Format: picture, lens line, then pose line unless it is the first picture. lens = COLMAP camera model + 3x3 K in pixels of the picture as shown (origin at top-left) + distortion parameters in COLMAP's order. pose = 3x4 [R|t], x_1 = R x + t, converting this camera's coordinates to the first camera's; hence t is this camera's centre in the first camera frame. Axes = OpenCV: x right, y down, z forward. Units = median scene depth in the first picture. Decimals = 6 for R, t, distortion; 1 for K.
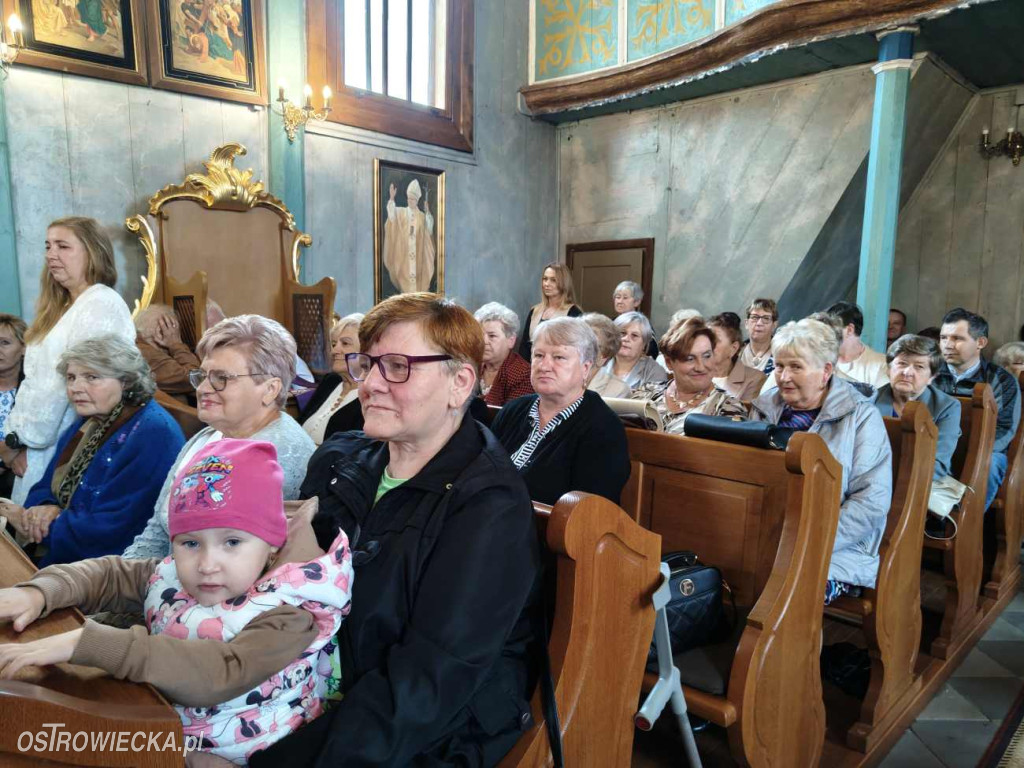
lens RADIAL K [[725.9, 0, 509.6], [0, 725.9, 388.4], [0, 0, 1]] dist [0.005941, 0.002062]
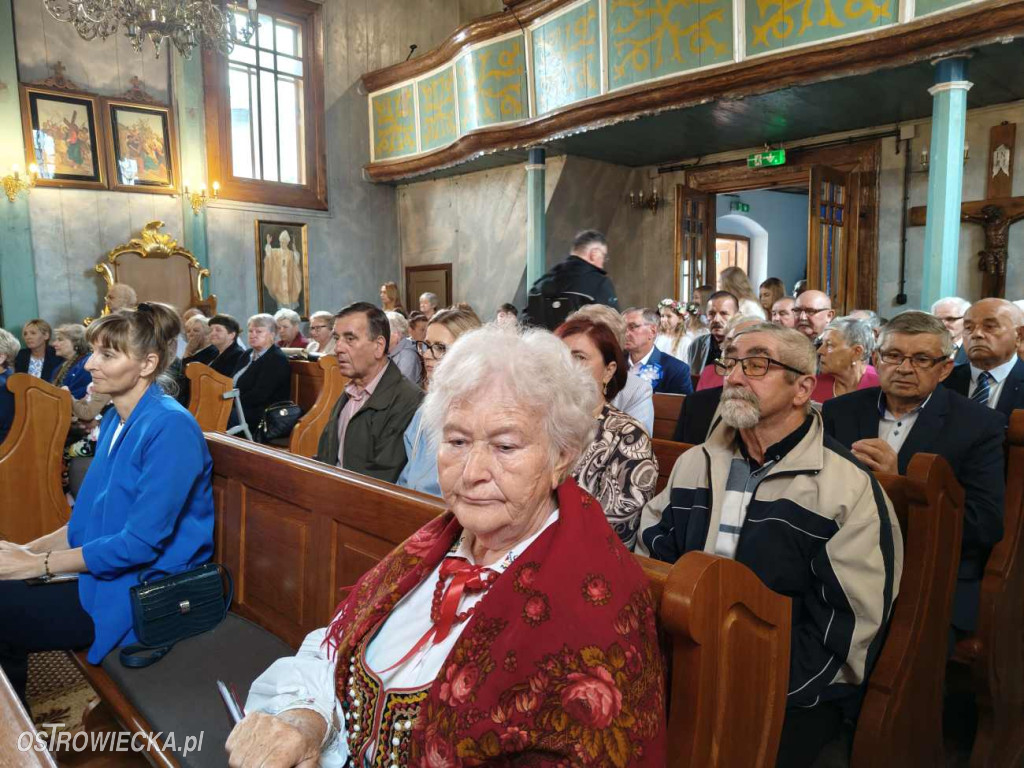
lens RADIAL K [[725.2, 0, 512.0], [0, 725.2, 384.0], [0, 0, 1]] dist [0.006530, 0.000587]
pose [[0.999655, -0.018681, -0.018447, 0.400646], [0.018527, 0.999793, -0.008463, 0.071019], [0.018601, 0.008118, 0.999794, -0.586794]]
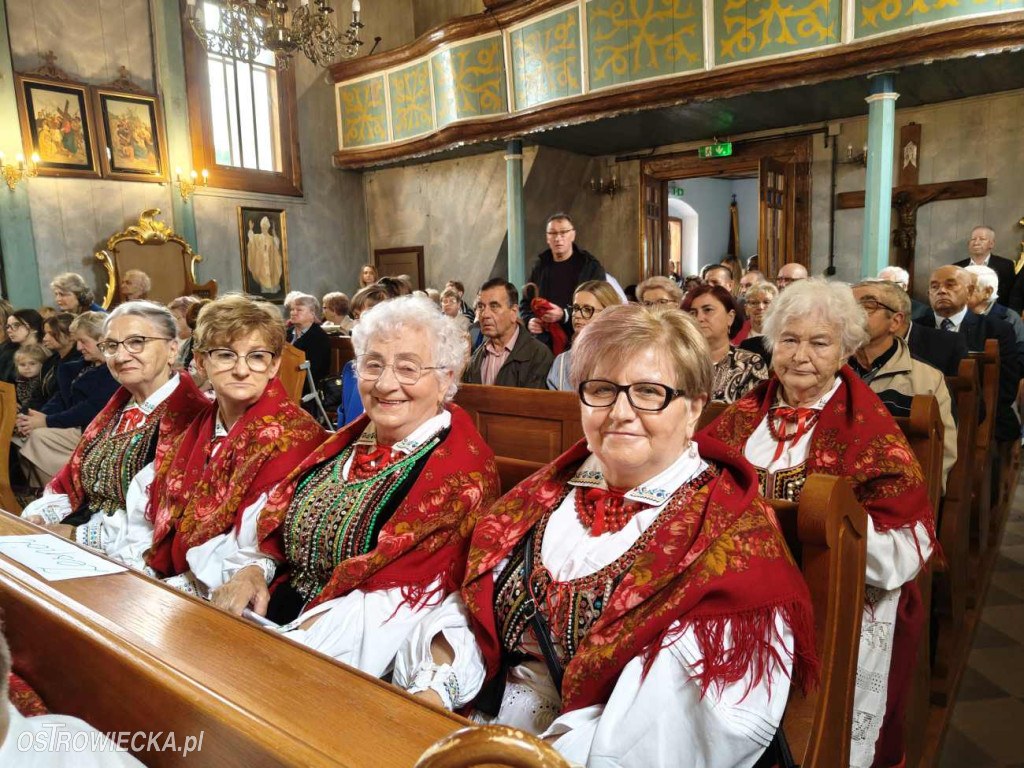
lens RADIAL K [[725.9, 0, 509.6], [0, 725.9, 388.4], [0, 0, 1]] dist [0.005941, 0.002062]
pose [[0.991125, -0.059641, 0.118799, 0.206001], [0.056760, 0.998009, 0.027495, 0.088882], [-0.120203, -0.020508, 0.992538, -0.728520]]
